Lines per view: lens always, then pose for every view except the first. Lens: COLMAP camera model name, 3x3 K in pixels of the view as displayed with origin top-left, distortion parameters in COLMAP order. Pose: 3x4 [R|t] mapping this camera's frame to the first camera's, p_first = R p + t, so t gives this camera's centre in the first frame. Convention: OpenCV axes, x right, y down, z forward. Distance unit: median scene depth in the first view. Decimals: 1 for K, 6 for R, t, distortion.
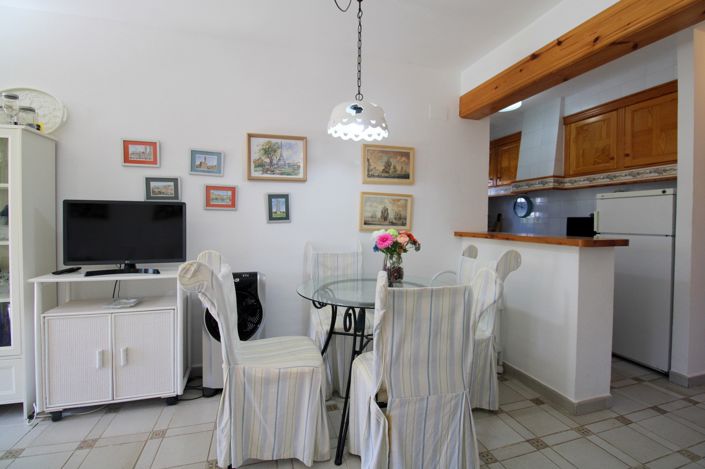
lens RADIAL K [[328.5, 0, 356.9], [0, 328.5, 226.9], [0, 0, 1]] dist [0.003474, -0.015910]
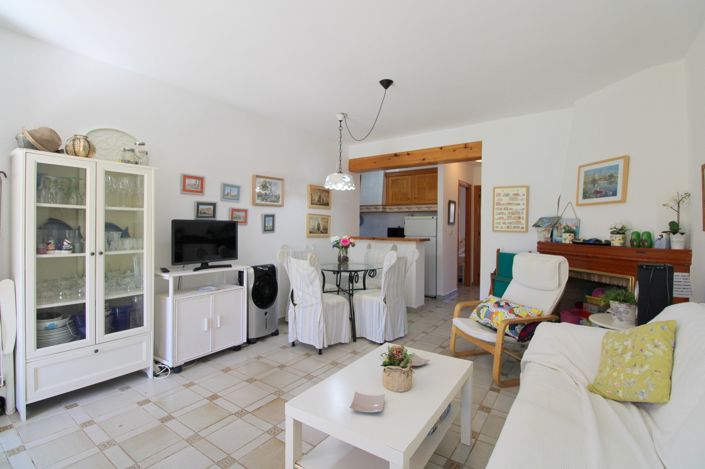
lens RADIAL K [[328.5, 0, 356.9], [0, 328.5, 226.9], [0, 0, 1]] dist [0.003474, -0.015910]
pose [[0.787414, -0.001039, 0.616424, -0.800236], [0.010135, 0.999885, -0.011261, -0.018143], [-0.616342, 0.015114, 0.787334, -0.437525]]
